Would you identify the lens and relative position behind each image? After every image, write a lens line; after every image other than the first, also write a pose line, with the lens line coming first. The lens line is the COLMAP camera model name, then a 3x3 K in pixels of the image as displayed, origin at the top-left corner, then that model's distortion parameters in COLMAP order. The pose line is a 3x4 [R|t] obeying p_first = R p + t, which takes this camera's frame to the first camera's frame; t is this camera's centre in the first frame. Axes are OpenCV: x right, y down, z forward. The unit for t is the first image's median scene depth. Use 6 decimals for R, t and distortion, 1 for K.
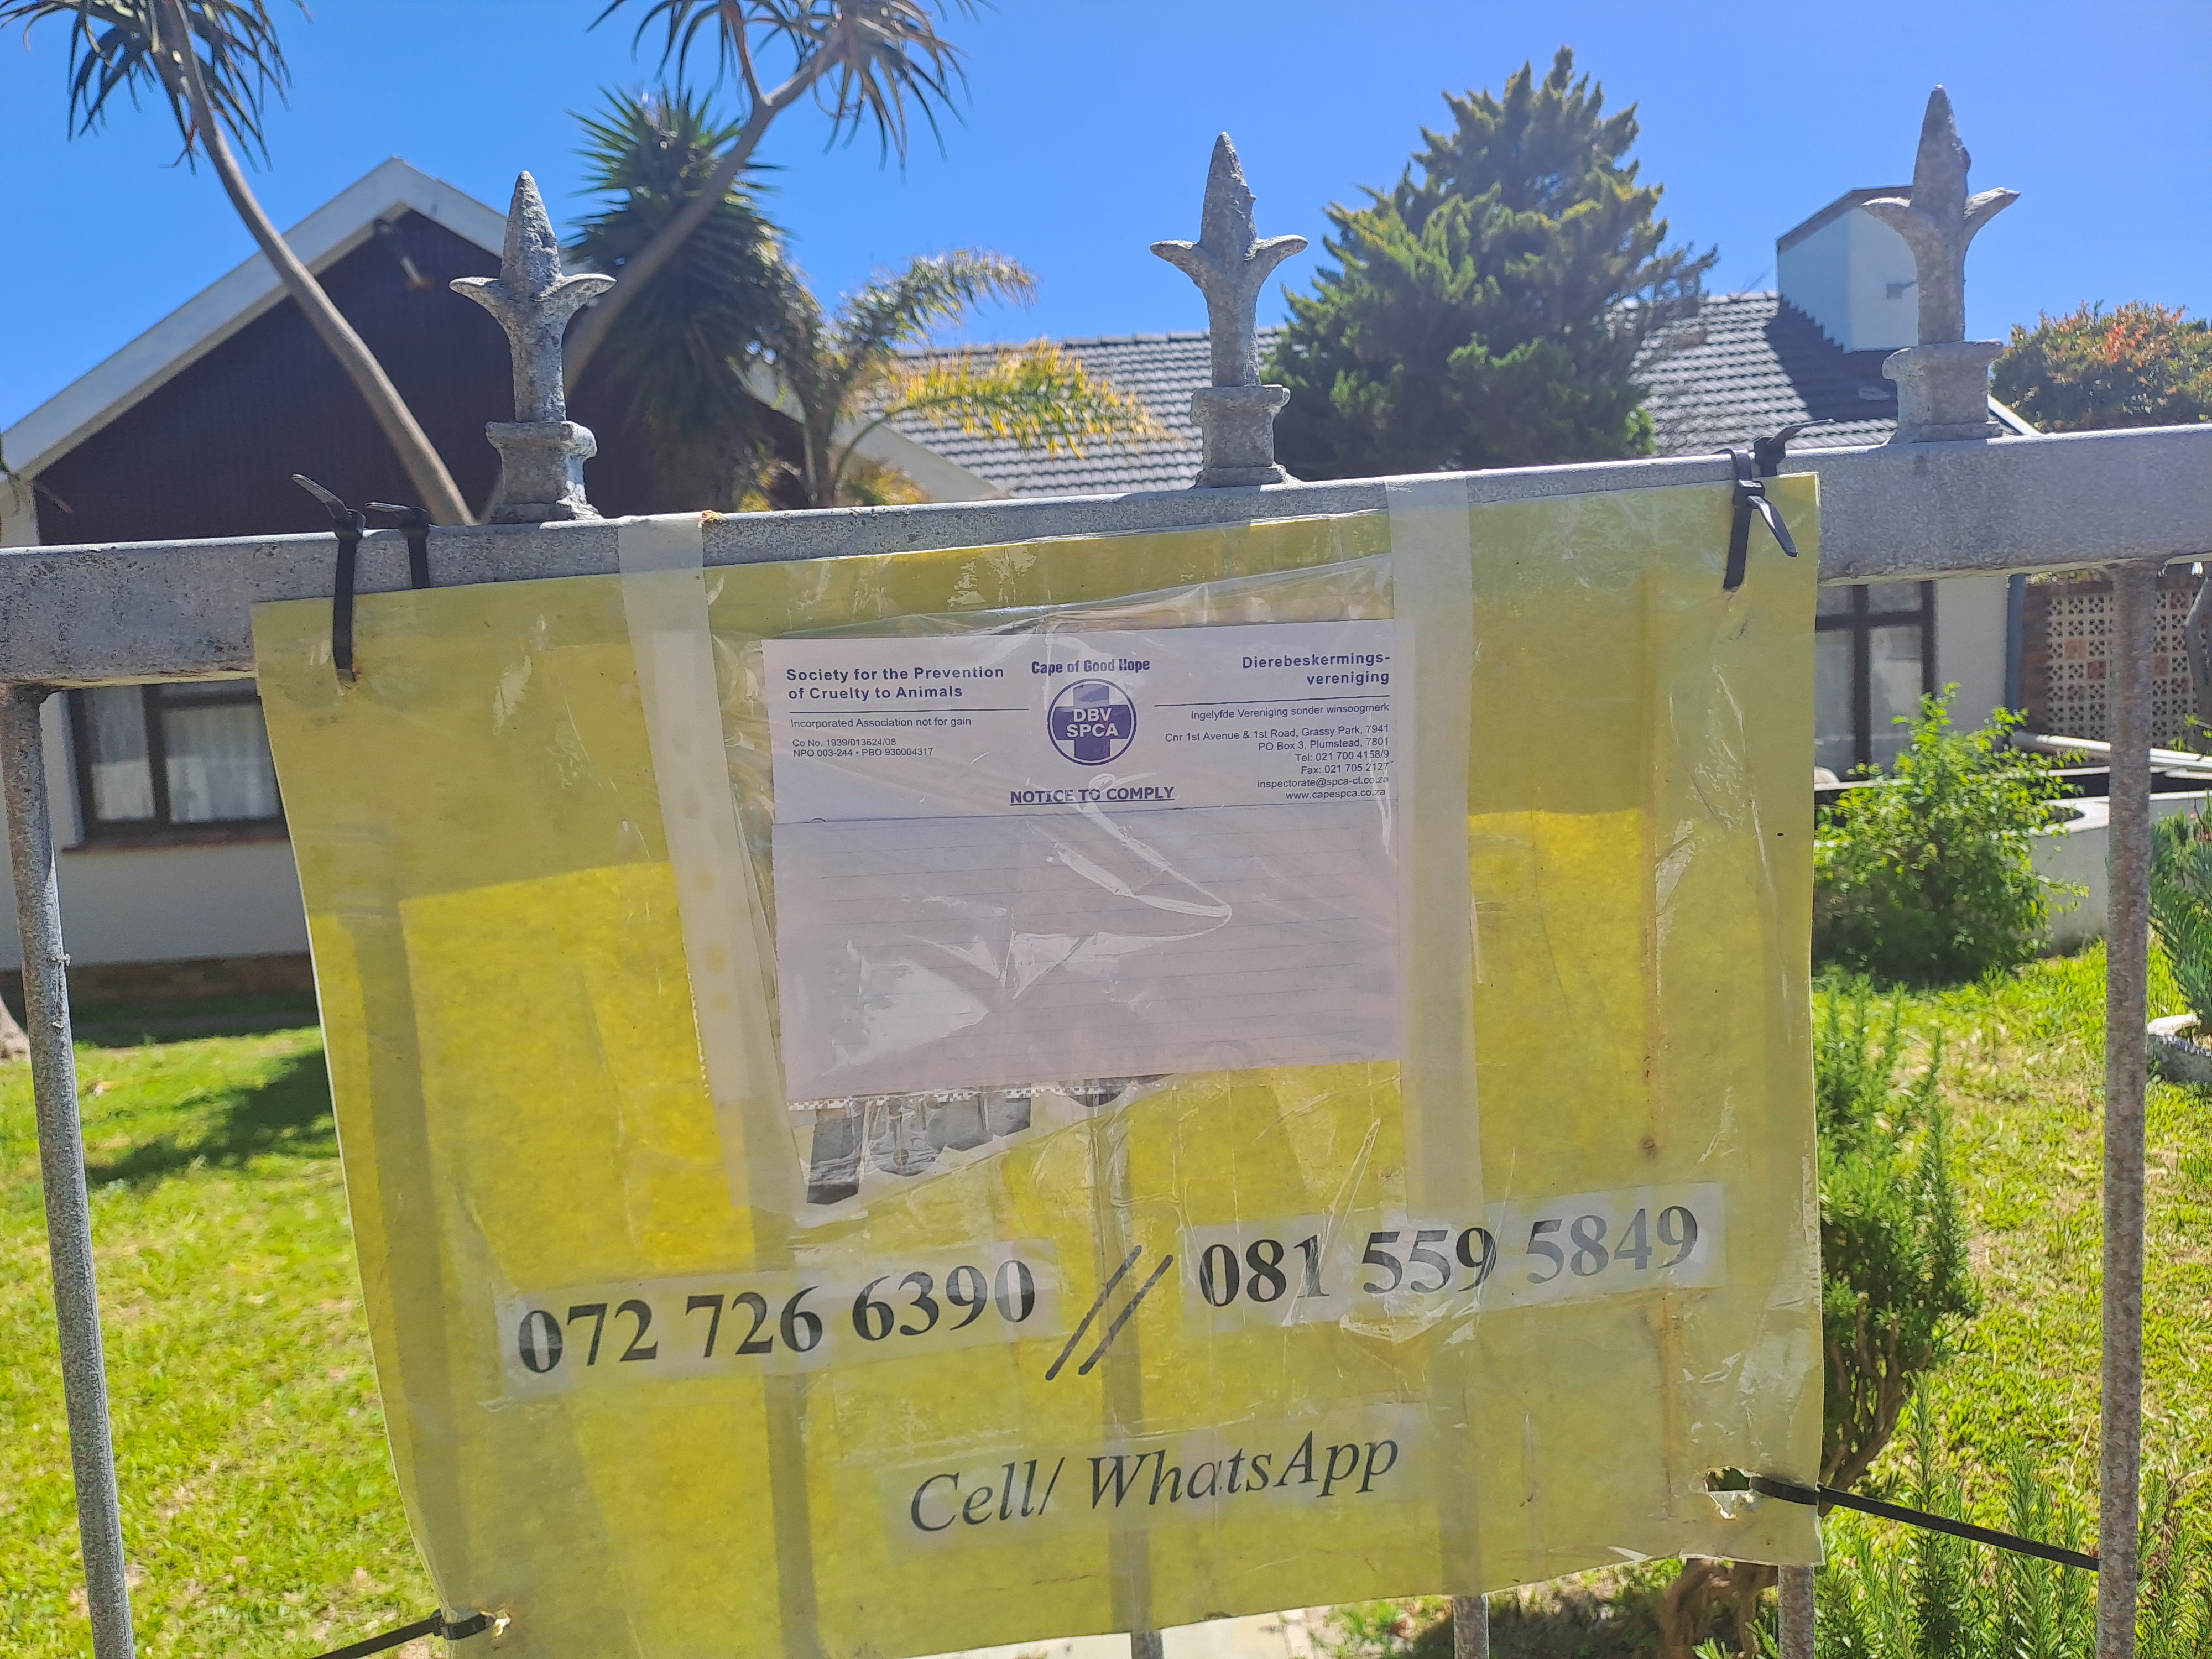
lens RADIAL K [[1593.4, 0, 1113.1], [0, 1593.4, 852.0], [0, 0, 1]] dist [0.084041, -0.100006]
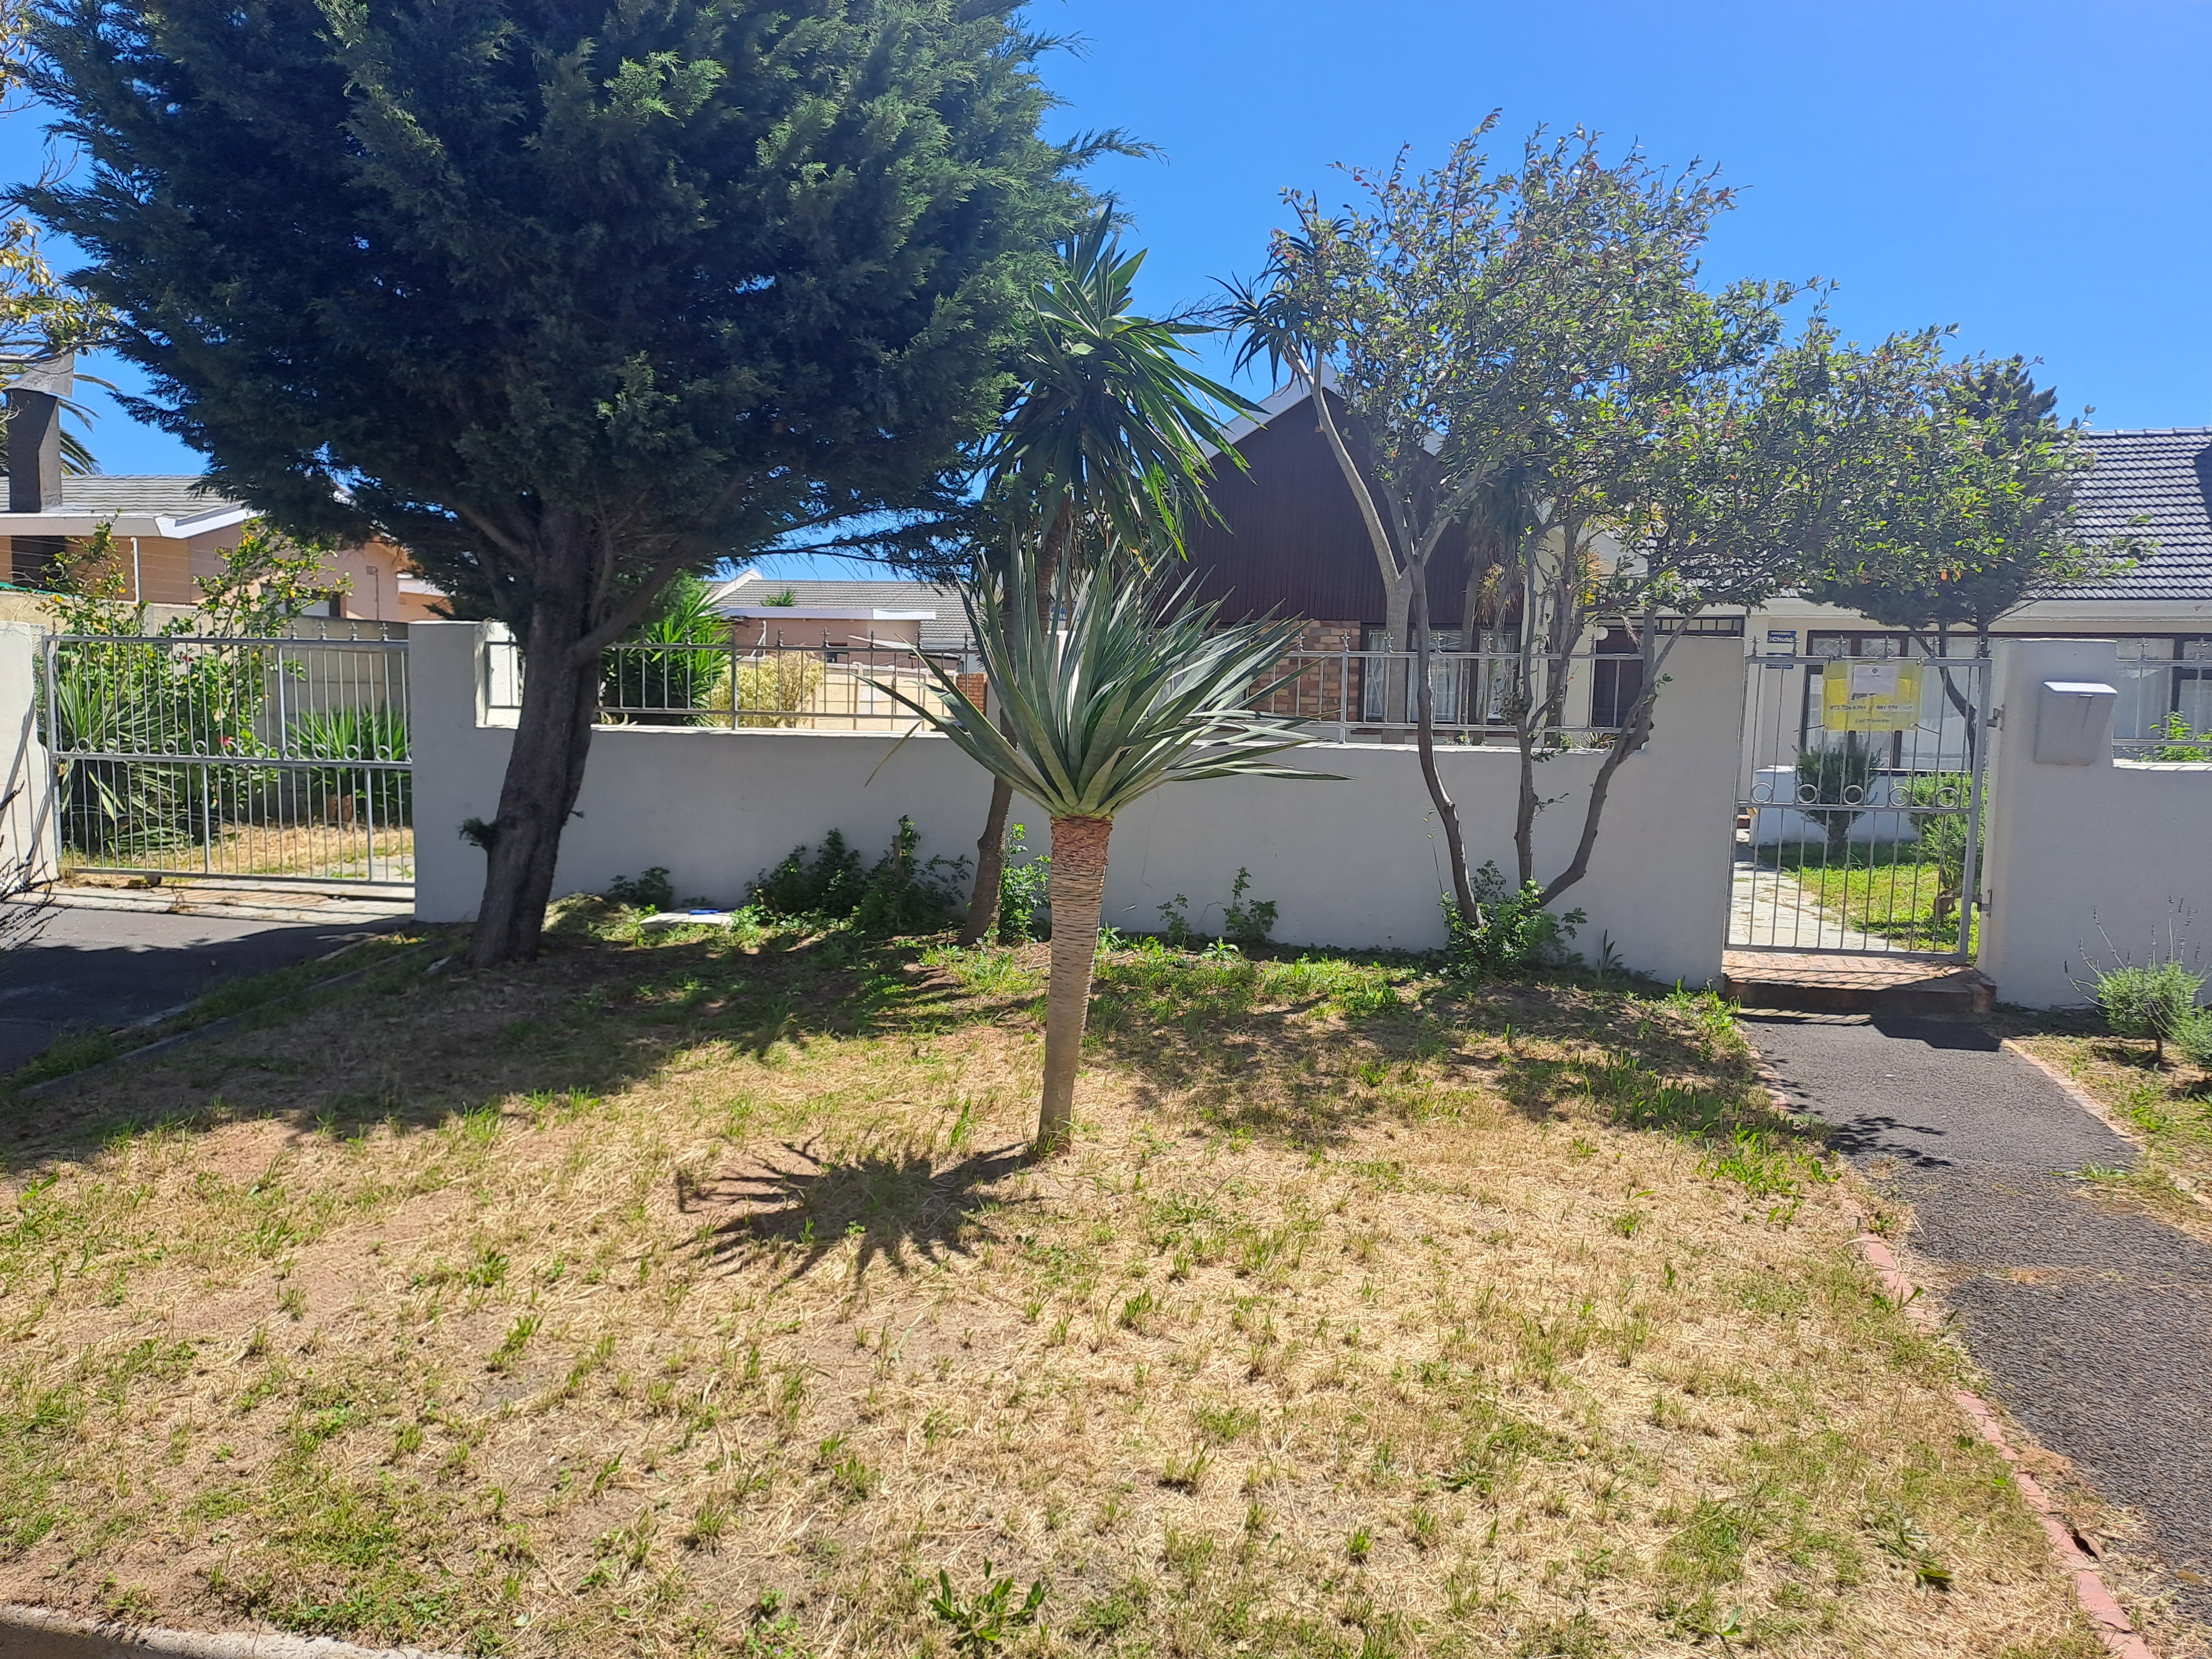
lens RADIAL K [[1615.3, 0, 1100.7], [0, 1615.3, 827.6], [0, 0, 1]] dist [0.090389, -0.106732]
pose [[0.962307, 0.099910, -0.252951, -0.116443], [-0.101568, 0.994807, 0.006530, 0.080417], [0.252290, 0.019407, 0.967457, -0.626066]]
